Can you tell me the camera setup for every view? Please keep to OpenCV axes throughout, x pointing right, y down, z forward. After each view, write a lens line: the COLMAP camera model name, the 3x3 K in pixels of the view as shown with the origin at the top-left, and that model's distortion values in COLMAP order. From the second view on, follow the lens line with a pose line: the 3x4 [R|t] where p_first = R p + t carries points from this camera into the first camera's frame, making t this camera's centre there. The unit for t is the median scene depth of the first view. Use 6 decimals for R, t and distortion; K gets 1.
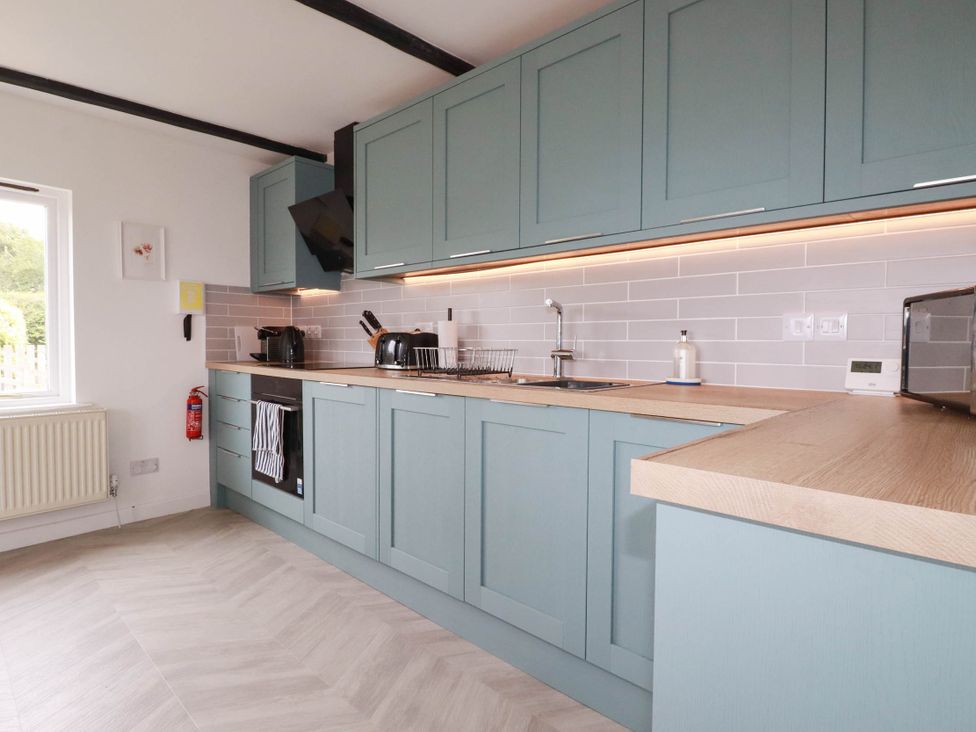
lens RADIAL K [[567.2, 0, 488.0], [0, 567.2, 366.0], [0, 0, 1]] dist [-0.005045, -0.002907]
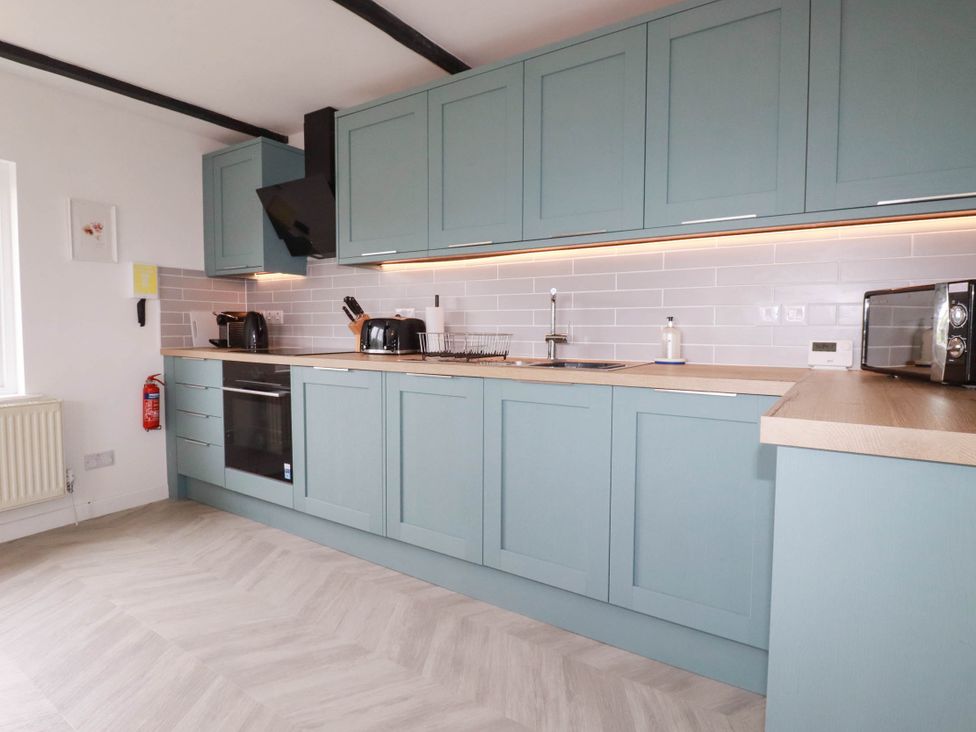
lens RADIAL K [[567.2, 0, 488.0], [0, 567.2, 366.0], [0, 0, 1]] dist [-0.005045, -0.002907]
pose [[0.983802, -0.014225, 0.178694, -0.172253], [0.009480, 0.999580, 0.027380, 0.001531], [-0.179009, -0.025242, 0.983524, -0.051496]]
